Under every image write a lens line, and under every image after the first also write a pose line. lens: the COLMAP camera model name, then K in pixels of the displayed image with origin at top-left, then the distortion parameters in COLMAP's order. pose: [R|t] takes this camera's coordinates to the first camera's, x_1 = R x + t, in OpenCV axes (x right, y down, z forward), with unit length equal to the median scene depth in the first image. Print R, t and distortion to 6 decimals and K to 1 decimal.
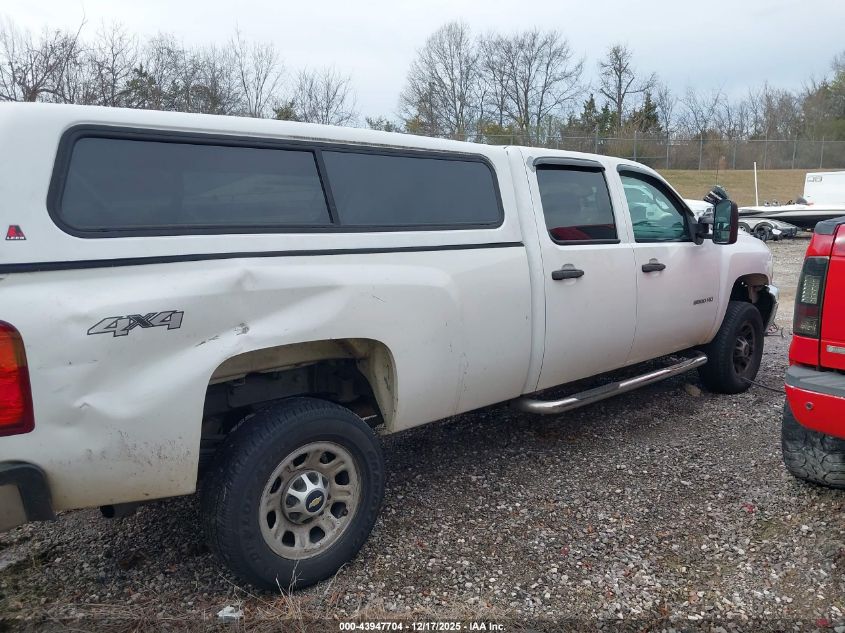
lens RADIAL K [[631.2, 0, 423.4], [0, 631.2, 313.6], [0, 0, 1]] dist [0.120854, -0.191619]
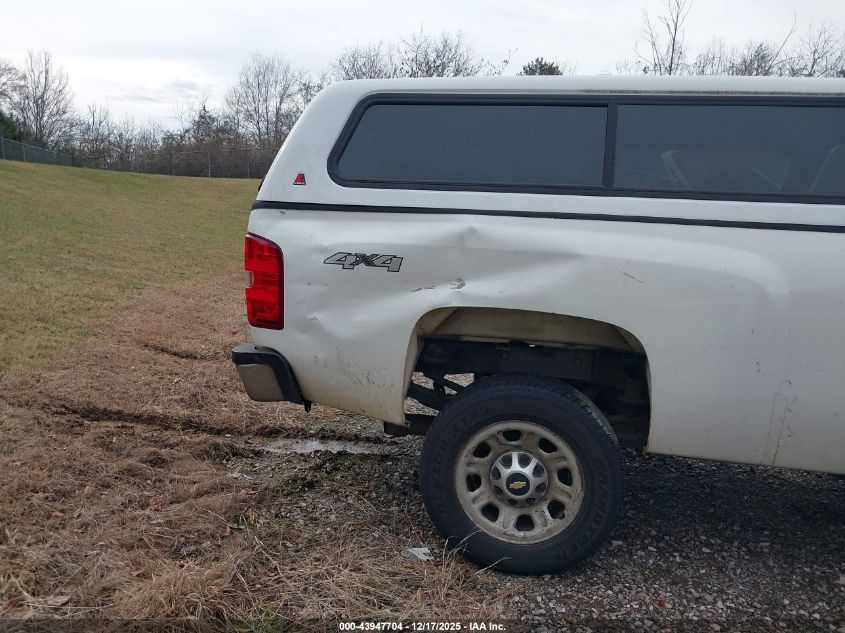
lens RADIAL K [[631.2, 0, 423.4], [0, 631.2, 313.6], [0, 0, 1]] dist [0.120854, -0.191619]
pose [[0.618556, 0.157403, -0.769813, 0.428799], [-0.164496, 0.983960, 0.069015, 0.009461], [0.768329, 0.083941, 0.634527, 0.296459]]
